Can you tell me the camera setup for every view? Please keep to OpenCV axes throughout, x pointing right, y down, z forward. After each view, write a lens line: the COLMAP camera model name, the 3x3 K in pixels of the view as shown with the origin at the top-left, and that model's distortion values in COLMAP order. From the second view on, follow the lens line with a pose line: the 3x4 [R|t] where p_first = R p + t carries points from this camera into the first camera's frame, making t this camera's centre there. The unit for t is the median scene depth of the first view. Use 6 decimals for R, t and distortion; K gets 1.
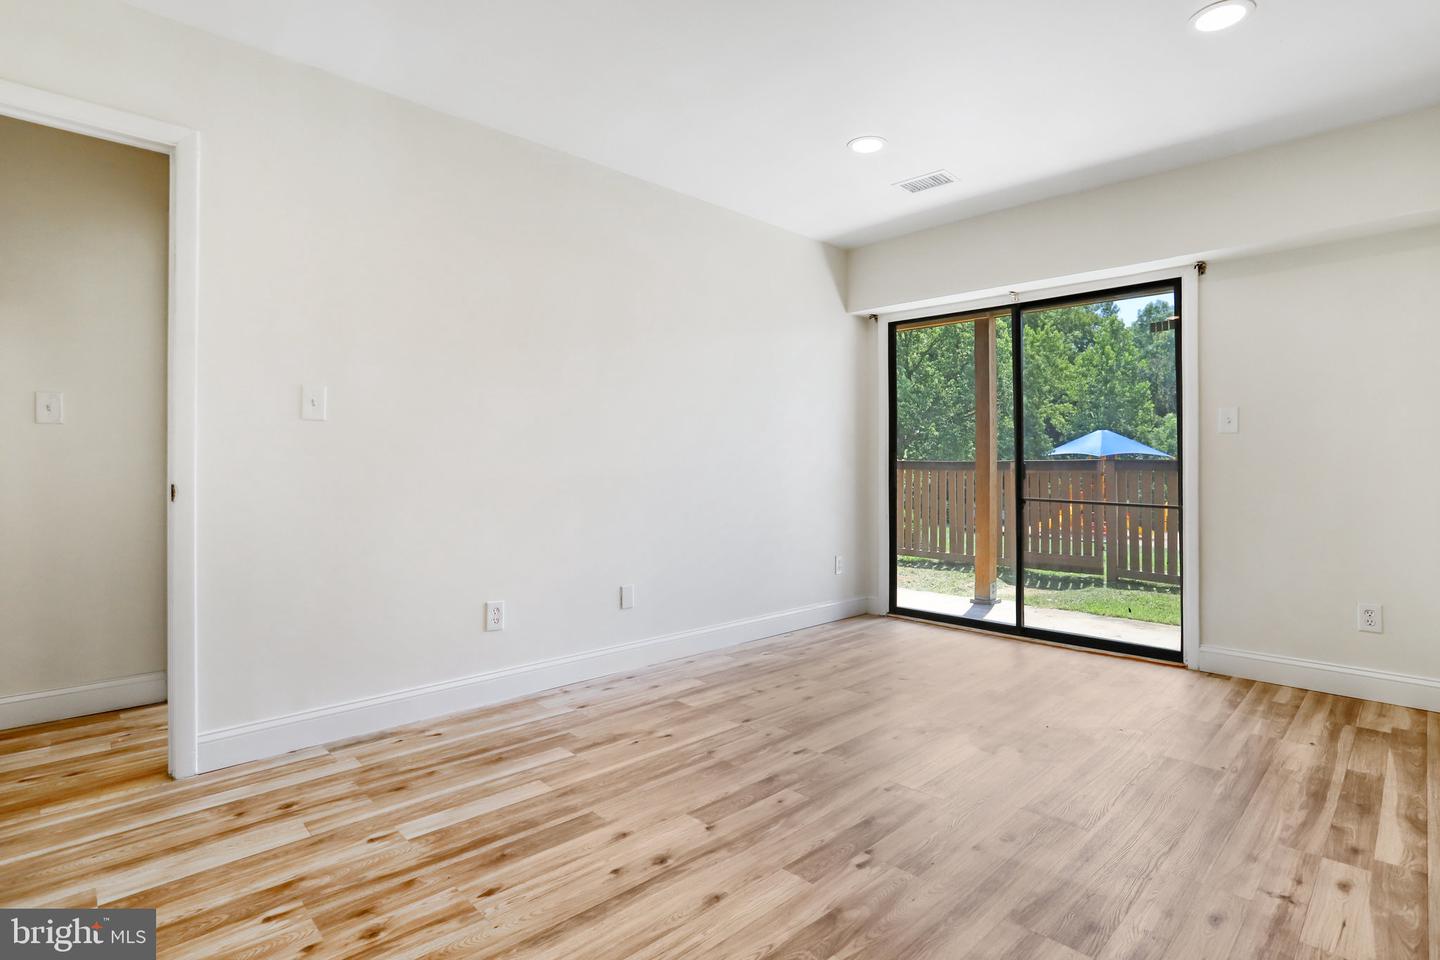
lens RADIAL K [[721.1, 0, 719.7], [0, 721.1, 468.8], [0, 0, 1]] dist [-0.060561, 0.028597]
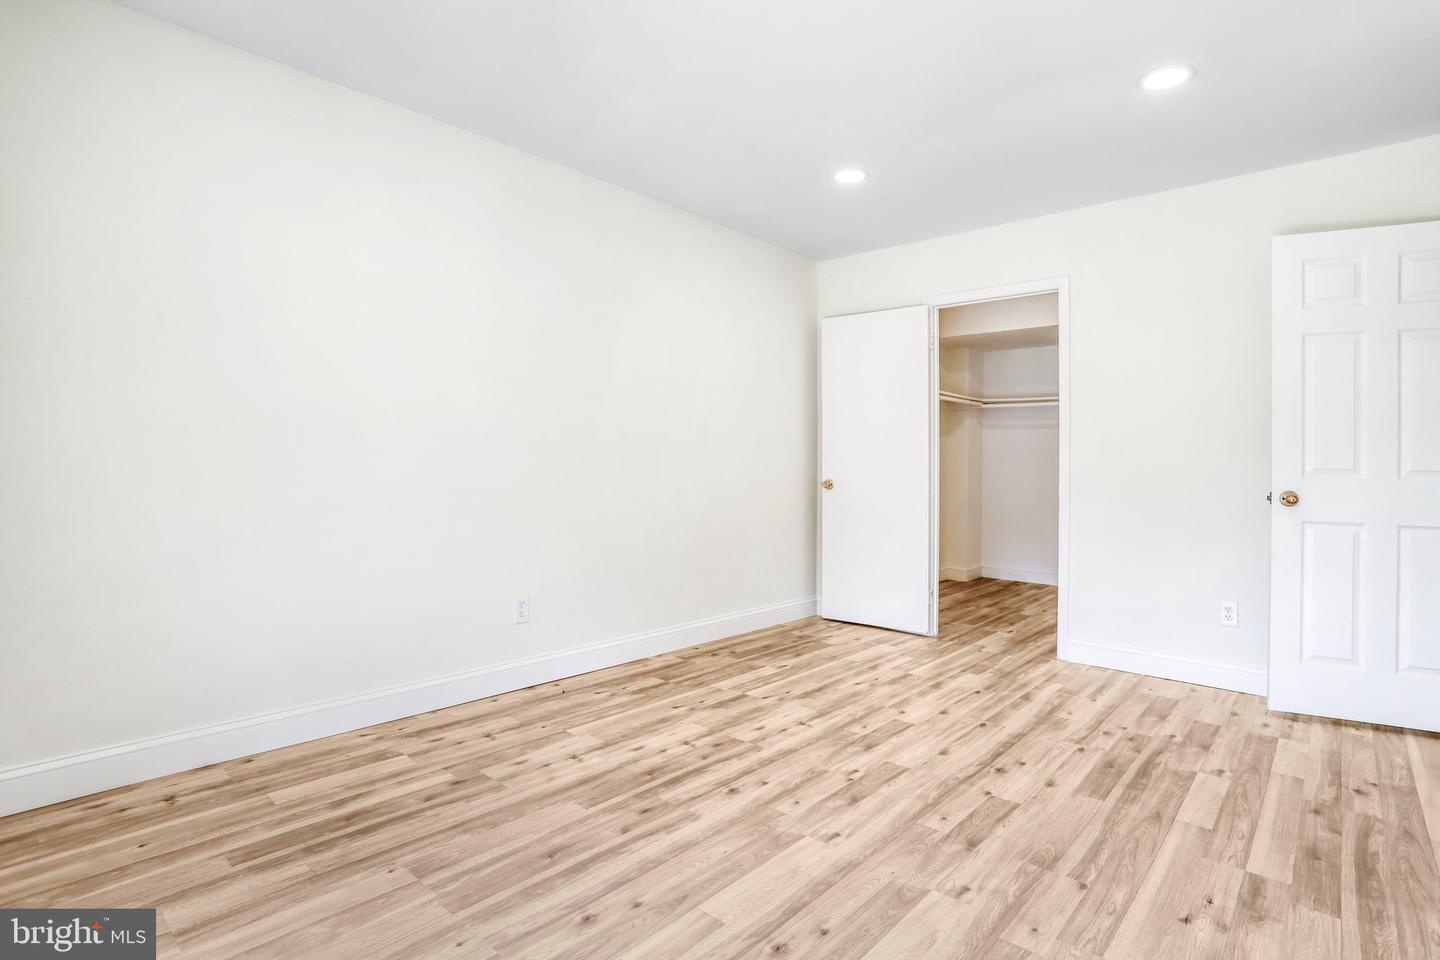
lens RADIAL K [[721.1, 0, 719.7], [0, 721.1, 468.8], [0, 0, 1]] dist [-0.060561, 0.028597]
pose [[-0.997034, -0.022077, -0.073731, 0.459312], [-0.022430, 0.999741, 0.003966, -0.015085], [0.073624, 0.005608, -0.997270, 1.878222]]
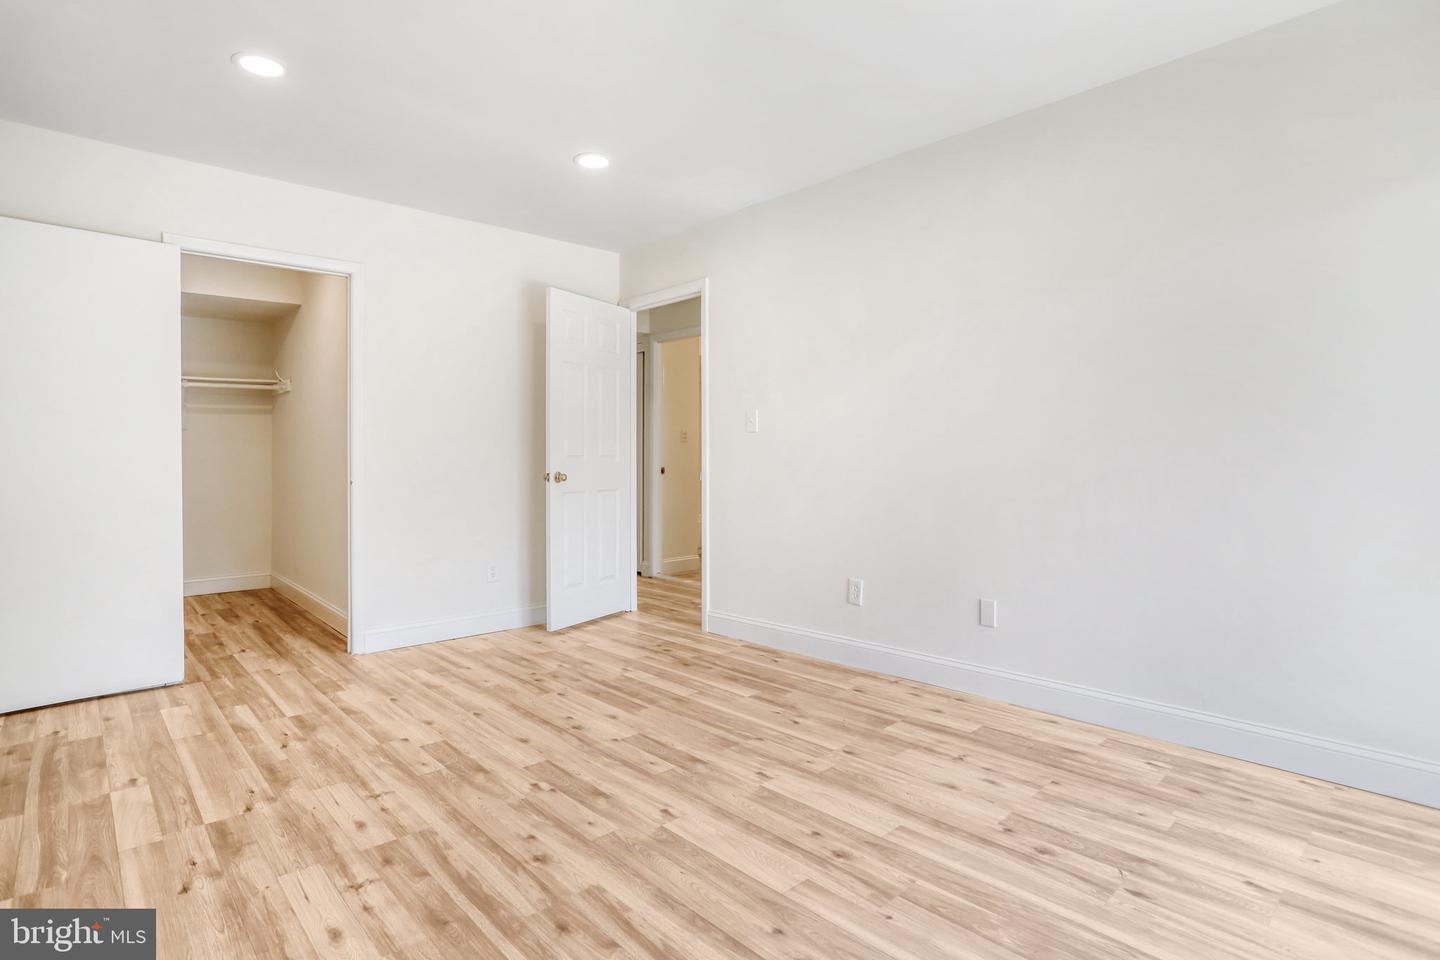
lens RADIAL K [[739.8, 0, 720.0], [0, 739.8, 480.0], [0, 0, 1]] dist [-0.058961, 0.030763]
pose [[-0.025021, 0.022806, -0.999427, 1.176614], [0.003465, 0.999736, 0.022726, -0.004221], [0.999681, -0.002894, -0.025094, 1.091963]]
